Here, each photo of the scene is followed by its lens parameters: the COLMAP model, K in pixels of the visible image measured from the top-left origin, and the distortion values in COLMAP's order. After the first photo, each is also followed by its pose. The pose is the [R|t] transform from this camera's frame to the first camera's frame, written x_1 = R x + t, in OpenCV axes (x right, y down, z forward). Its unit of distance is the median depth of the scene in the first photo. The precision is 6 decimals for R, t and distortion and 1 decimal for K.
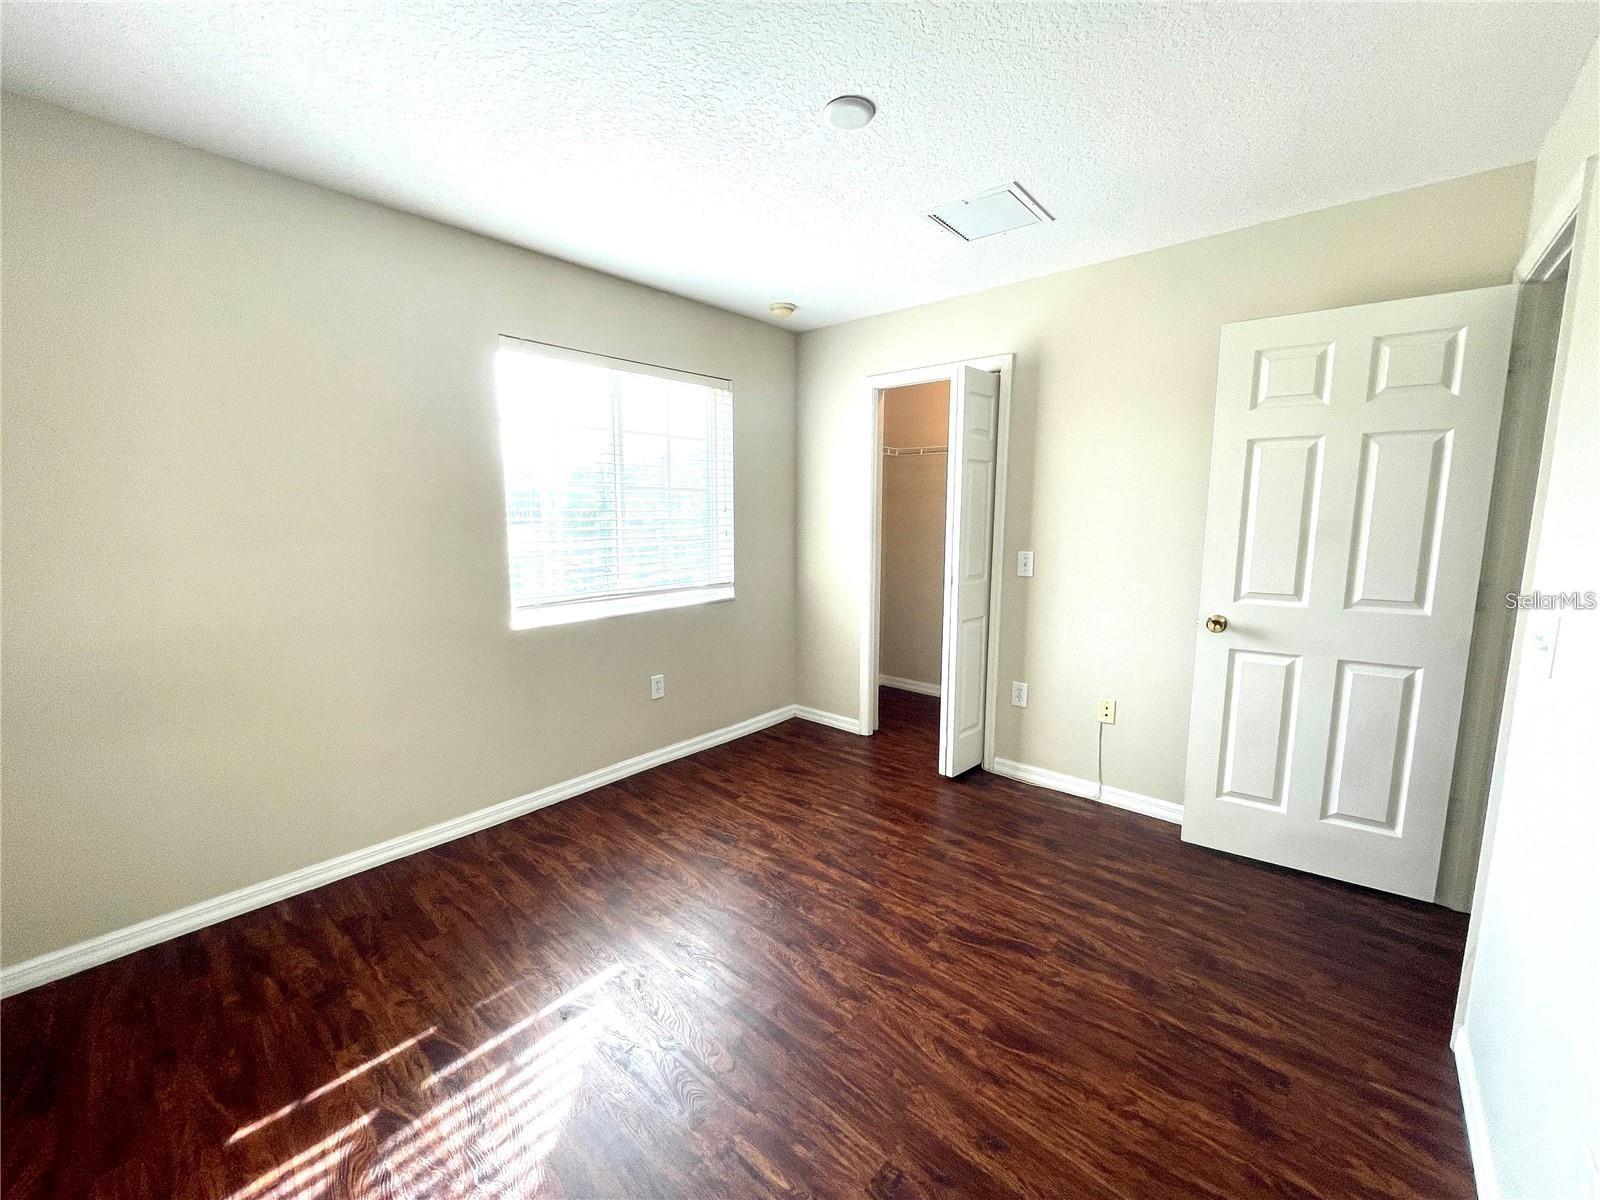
lens RADIAL K [[643.8, 0, 798.4], [0, 643.8, 593.7], [0, 0, 1]] dist [0.001348, -0.000059]
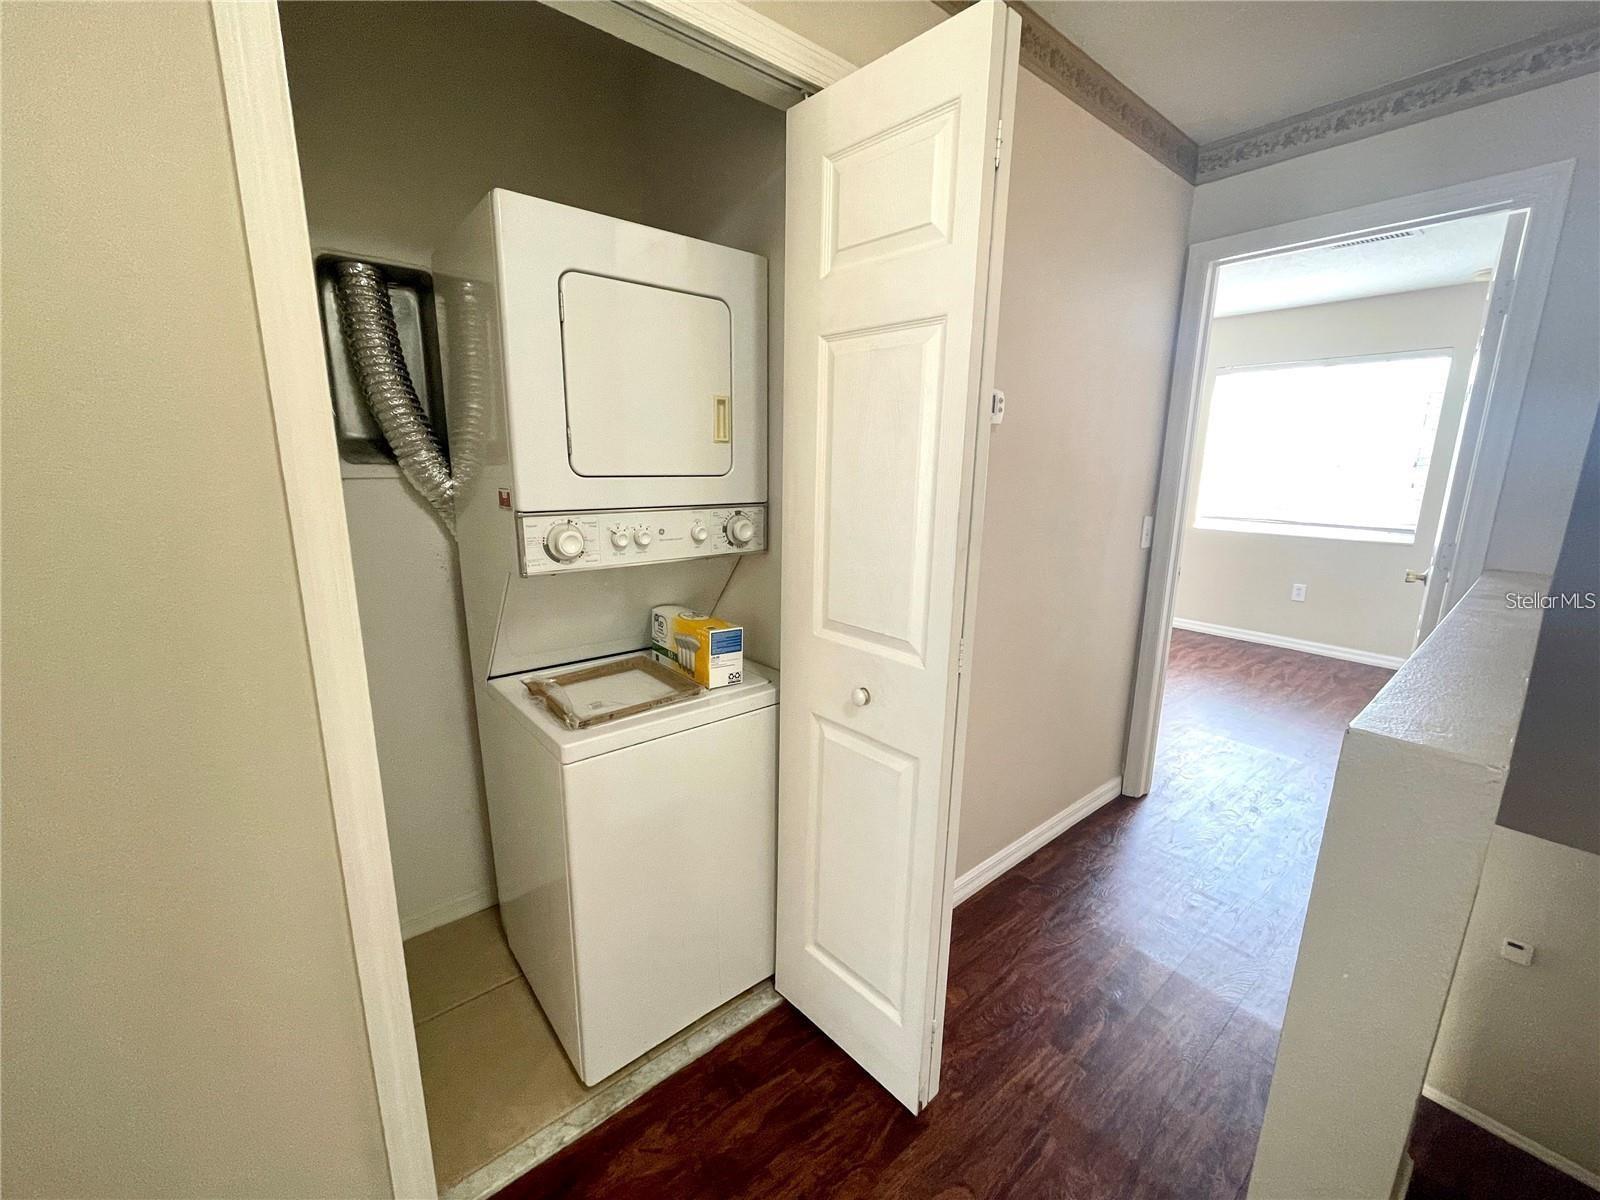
lens RADIAL K [[643.8, 0, 798.4], [0, 643.8, 593.7], [0, 0, 1]] dist [0.001348, -0.000059]
pose [[-0.164661, 0.199896, -0.965882, 0.323031], [-0.135437, 0.965391, 0.222884, -0.004329], [0.977007, 0.167516, -0.131889, 0.030561]]
